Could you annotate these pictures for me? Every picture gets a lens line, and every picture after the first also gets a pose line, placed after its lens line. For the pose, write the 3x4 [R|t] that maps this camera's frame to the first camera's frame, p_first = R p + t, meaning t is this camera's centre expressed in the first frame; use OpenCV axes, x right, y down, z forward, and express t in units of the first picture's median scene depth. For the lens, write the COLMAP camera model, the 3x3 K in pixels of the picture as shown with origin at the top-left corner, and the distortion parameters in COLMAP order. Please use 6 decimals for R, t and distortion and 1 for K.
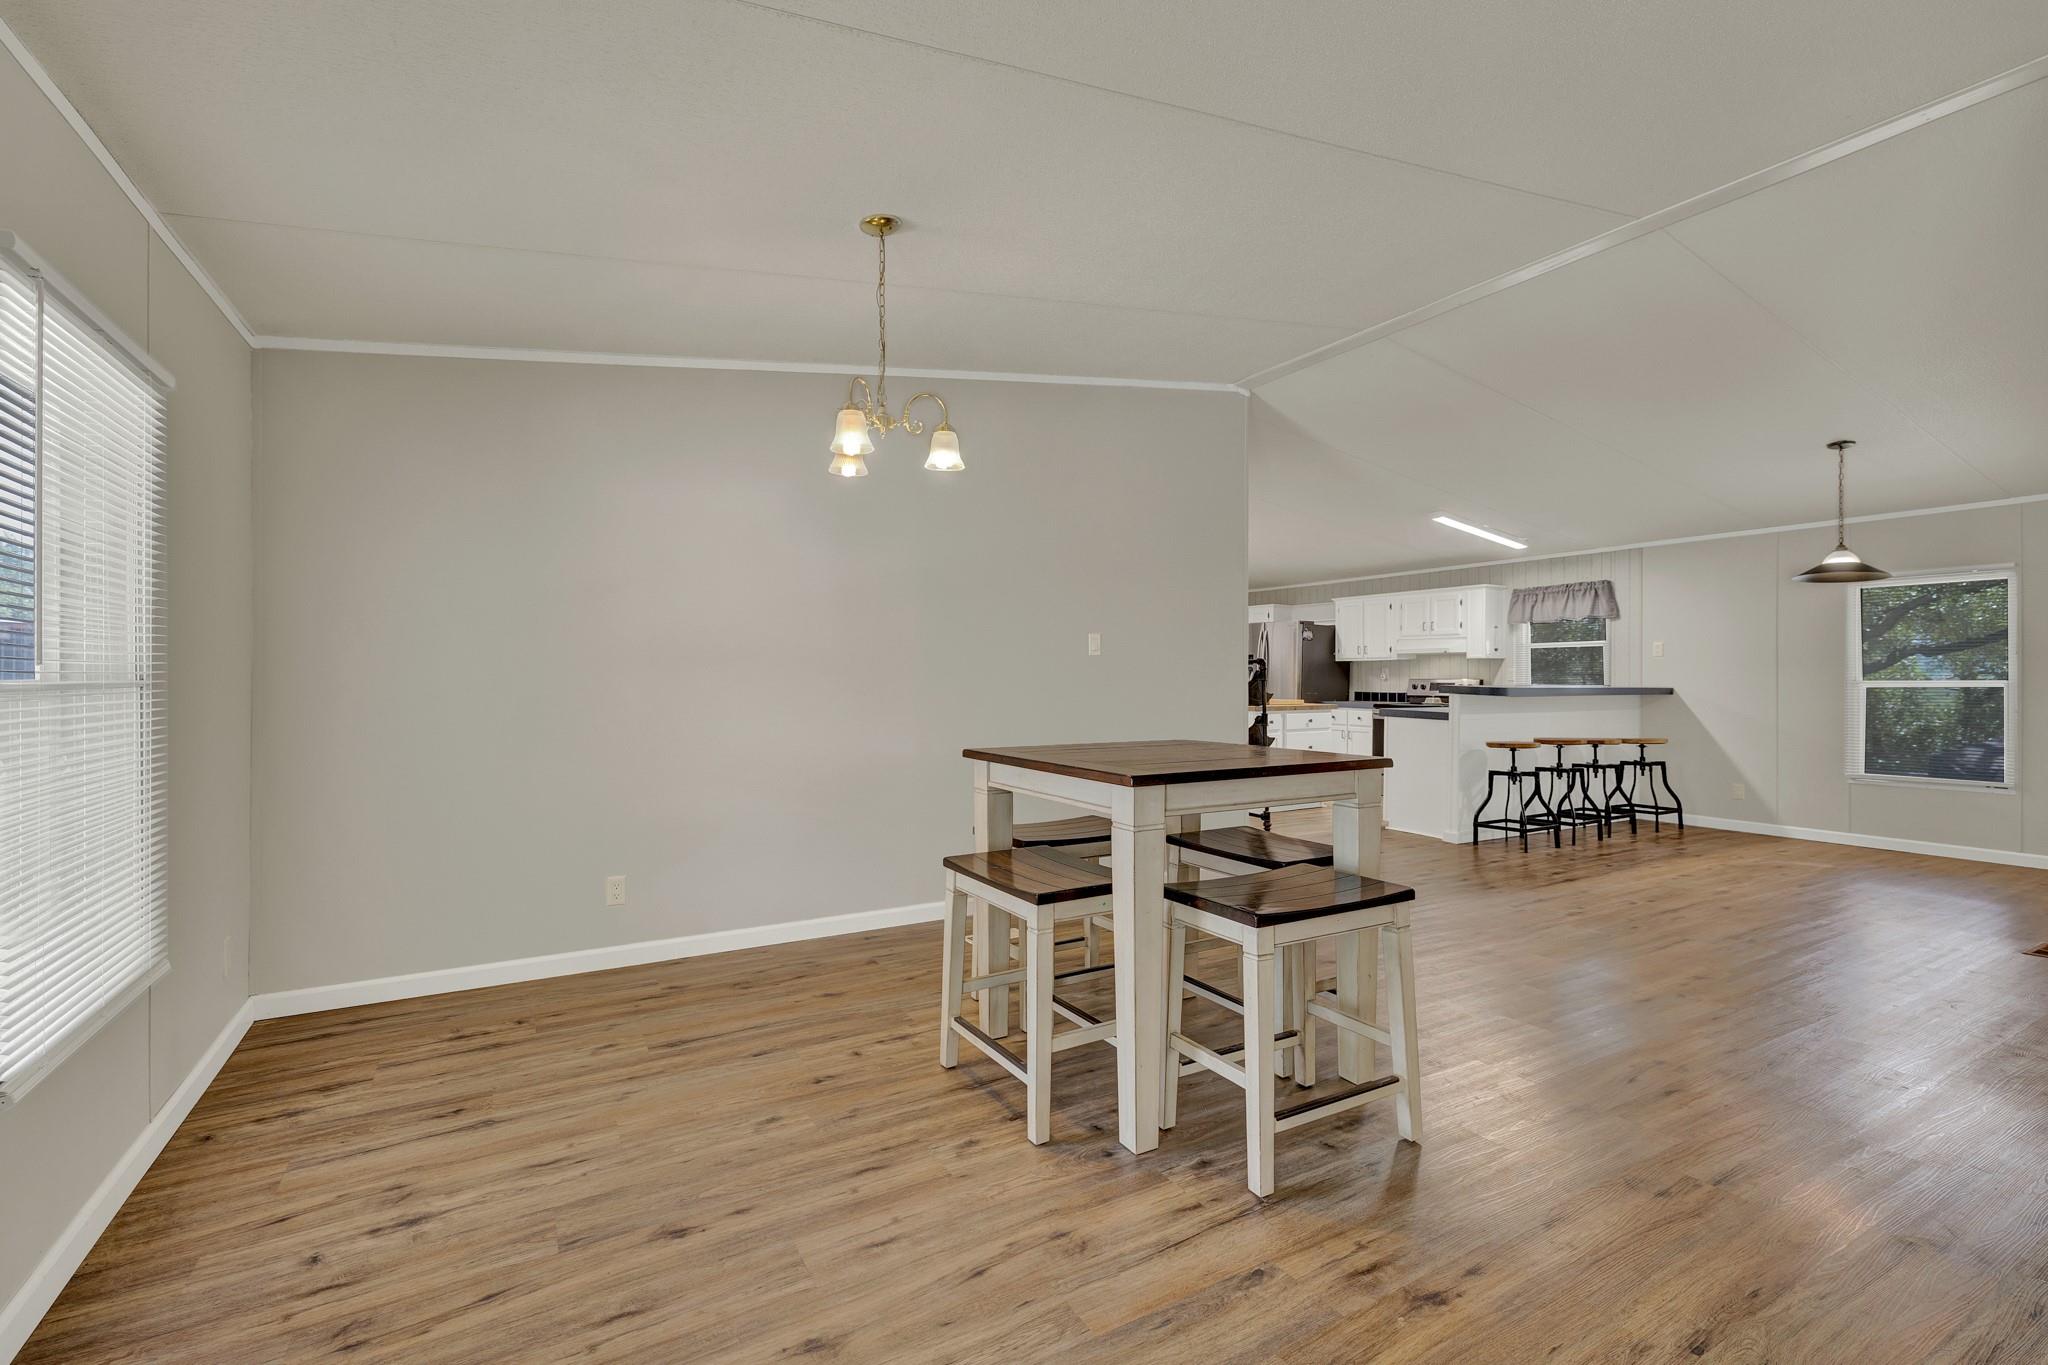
lens RADIAL K [[888.7, 0, 1008.8], [0, 888.7, 665.4], [0, 0, 1]] dist [0.001852, 0.001109]
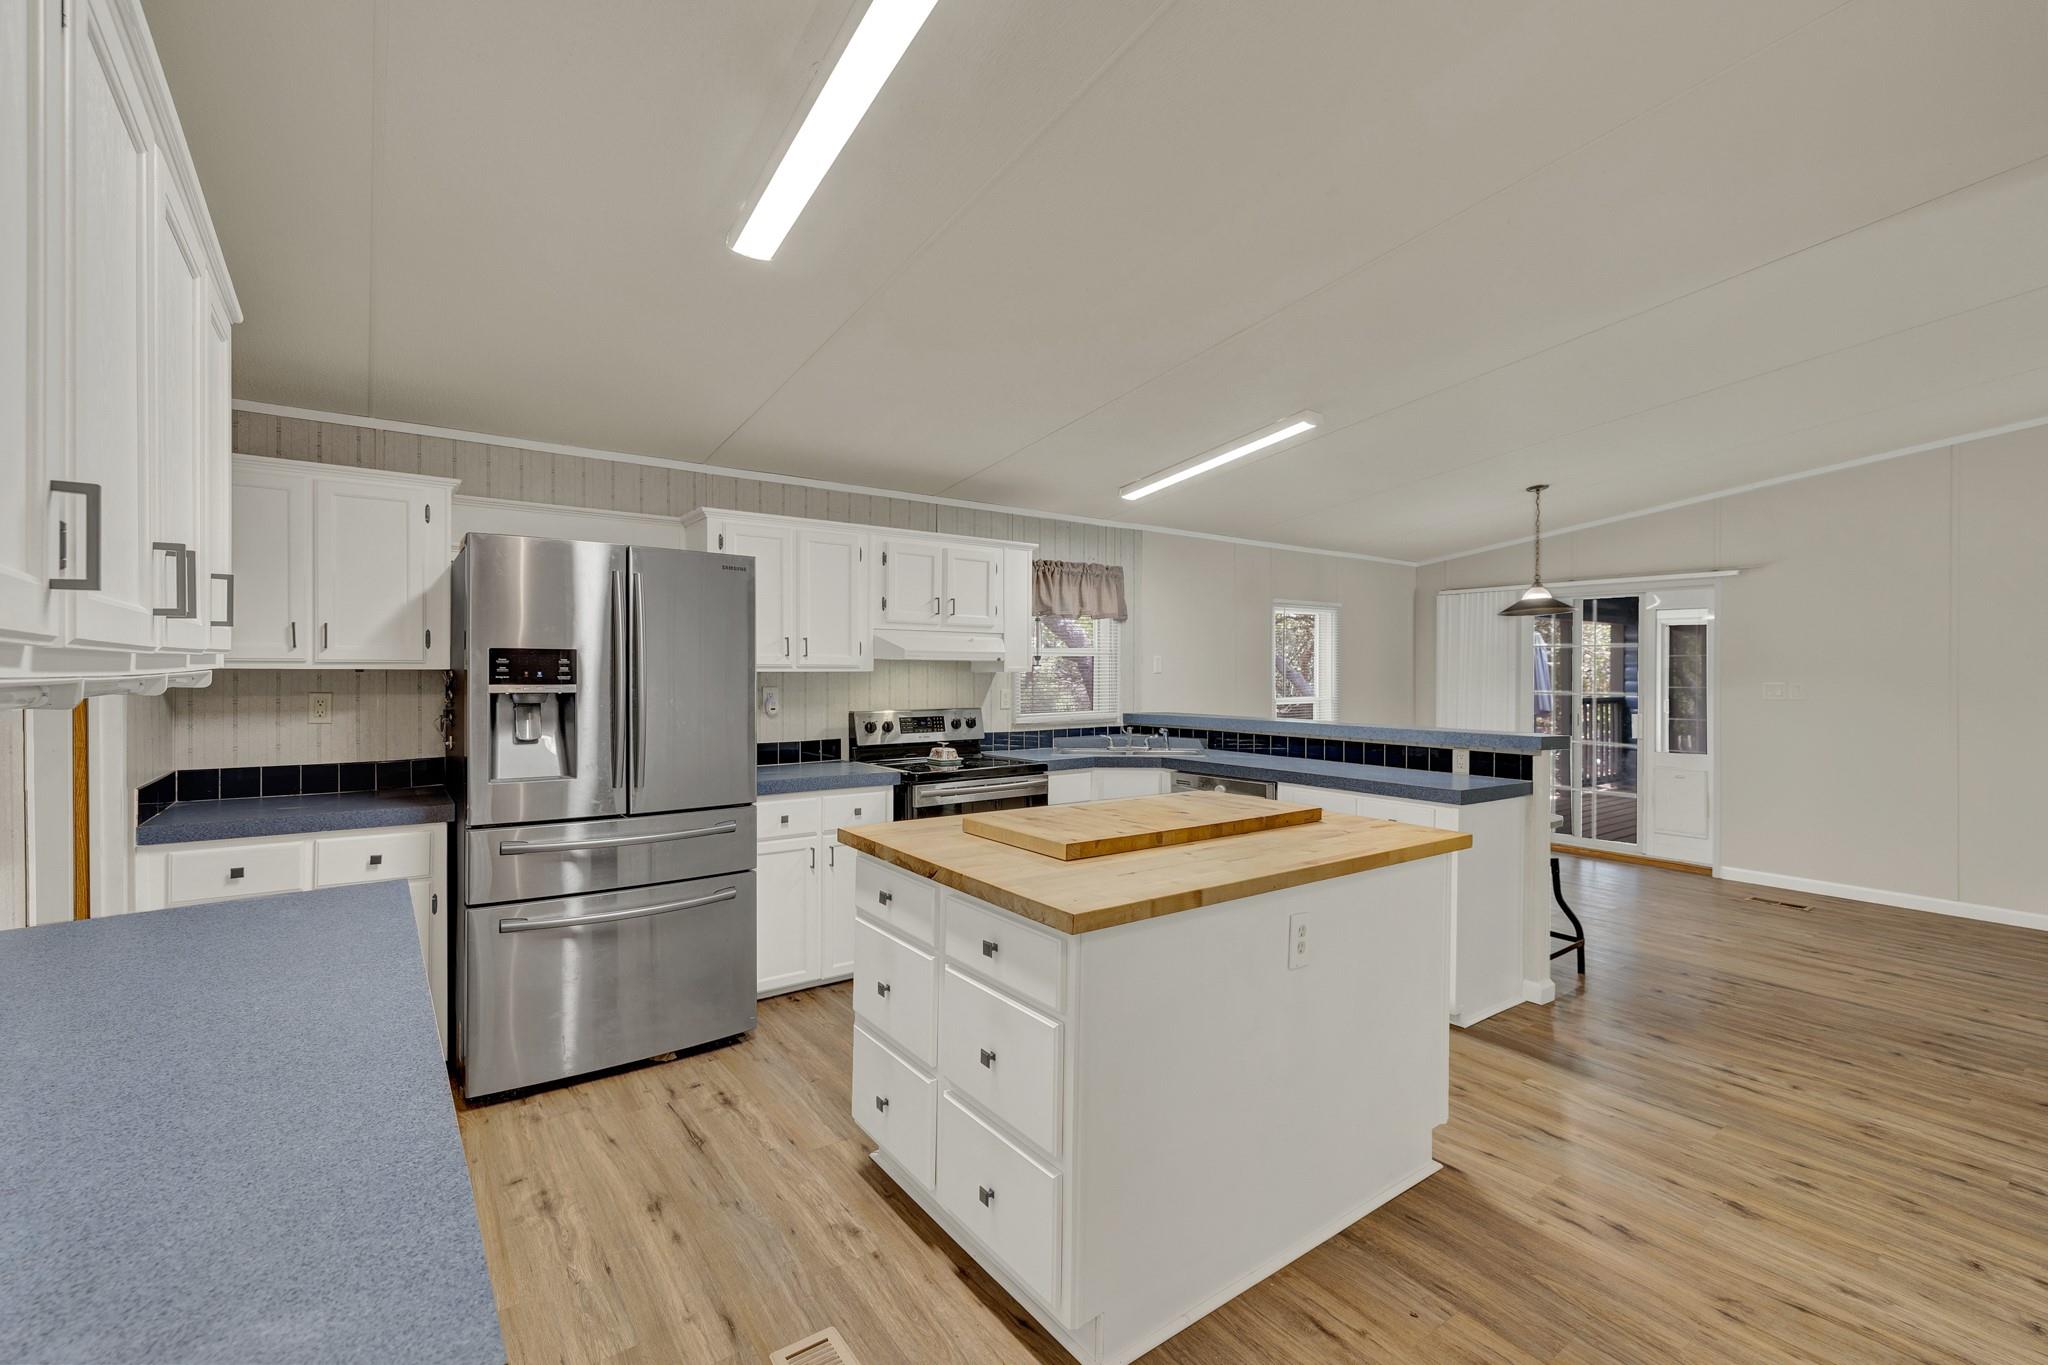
lens RADIAL K [[888.7, 0, 1001.2], [0, 888.7, 680.6], [0, 0, 1]] dist [0.001852, 0.001109]
pose [[-0.118660, -0.019219, 0.992749, -0.034479], [-0.022403, 0.999610, 0.016674, -0.013226], [-0.992682, -0.020262, -0.119044, 1.191688]]
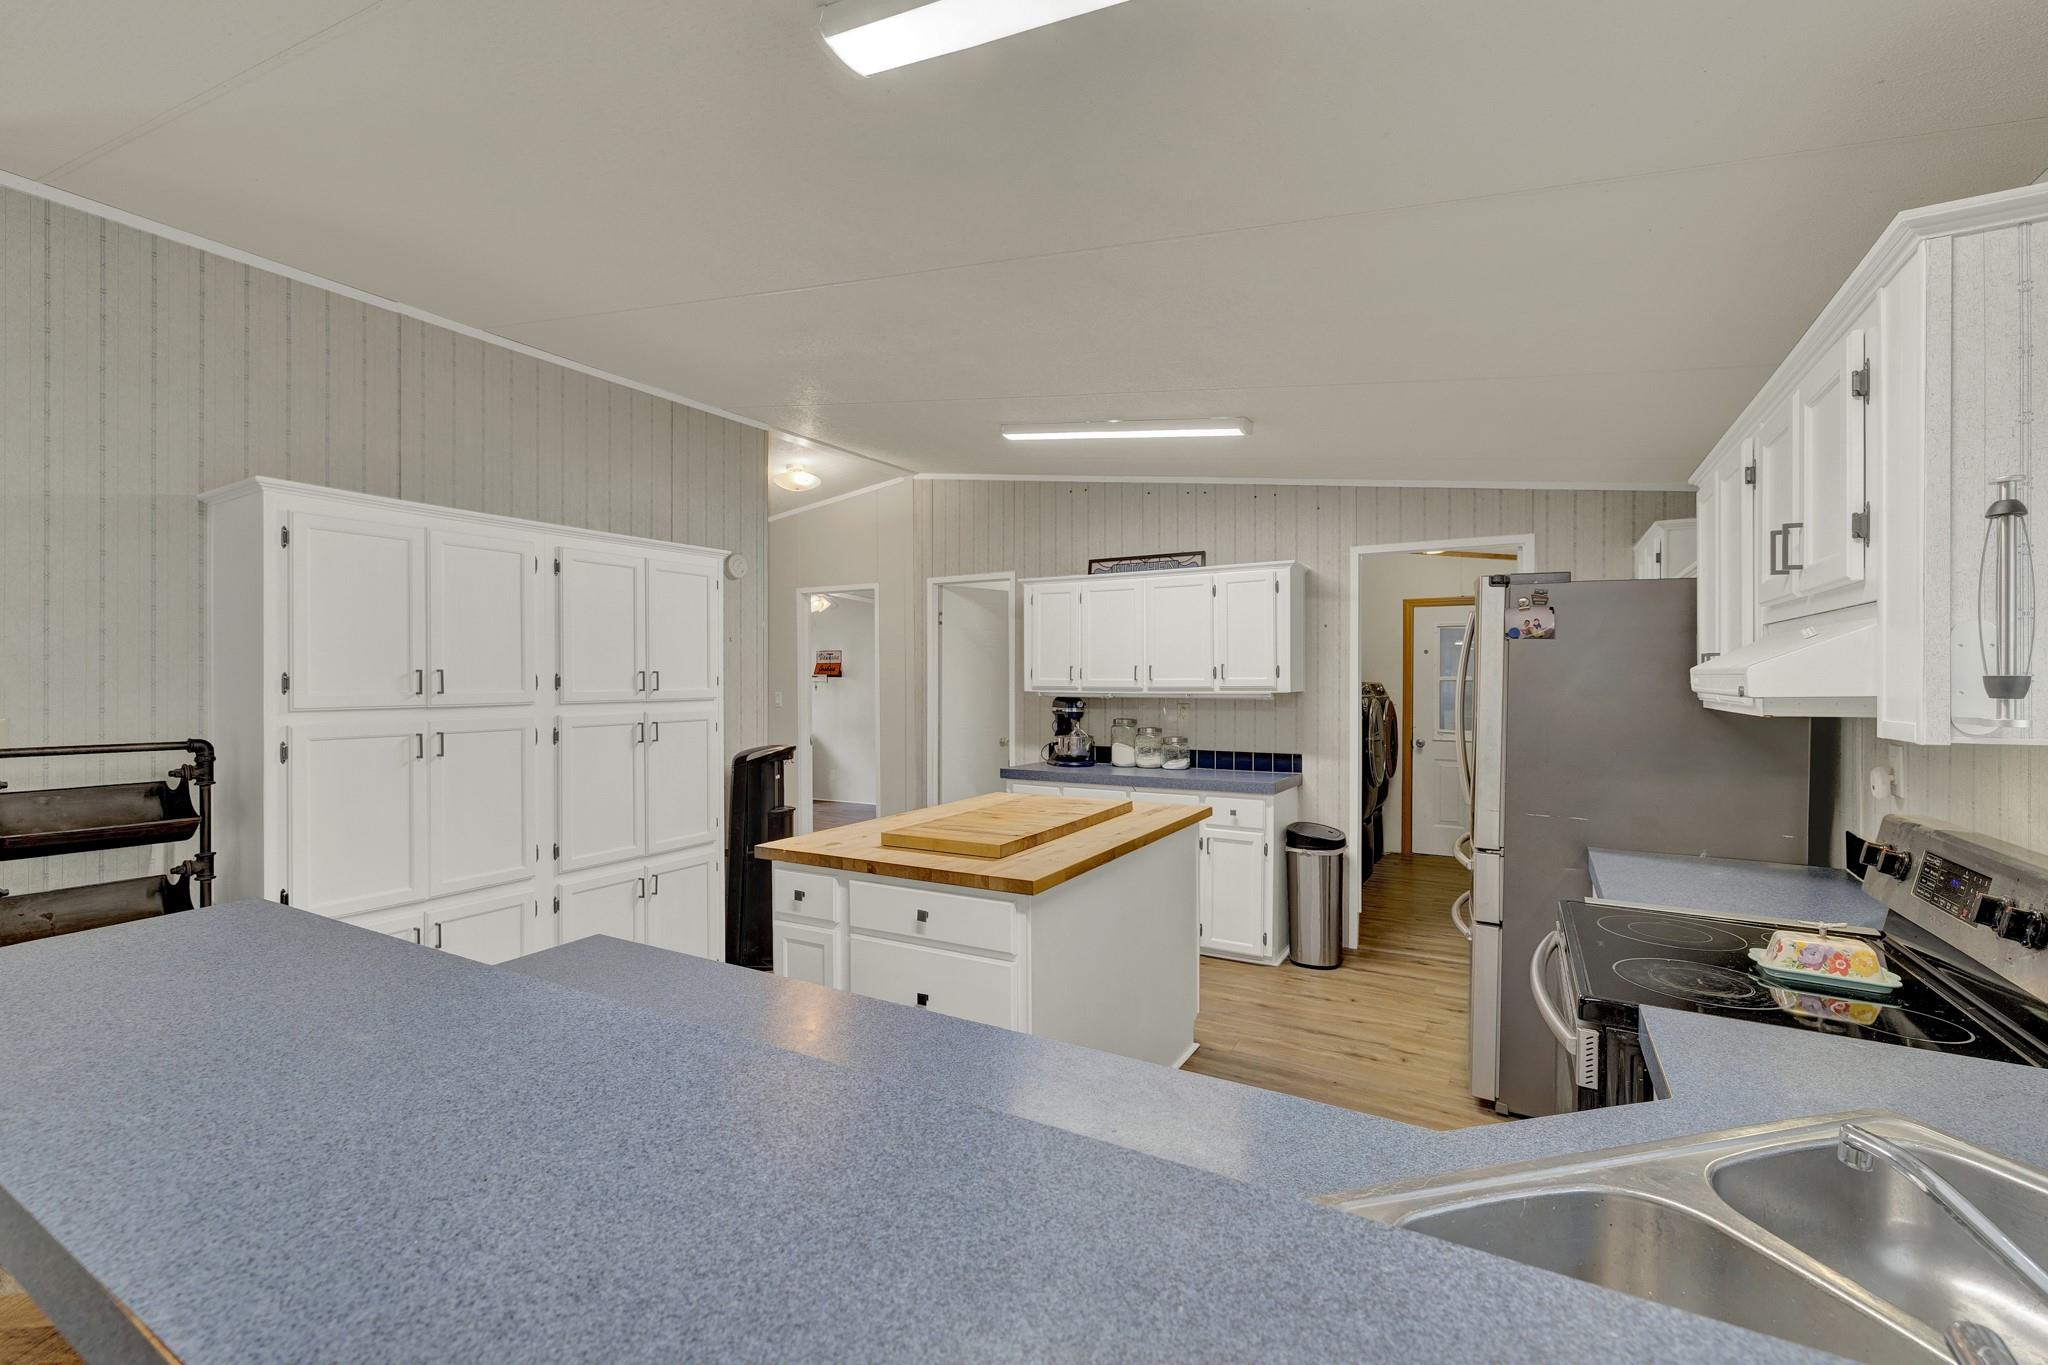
lens RADIAL K [[888.7, 0, 1036.1], [0, 888.7, 663.8], [0, 0, 1]] dist [0.001852, 0.001109]
pose [[0.497313, -0.015664, -0.867430, 0.648420], [0.015986, 0.999833, -0.008890, -0.024552], [0.867424, -0.009446, 0.497480, 0.892754]]
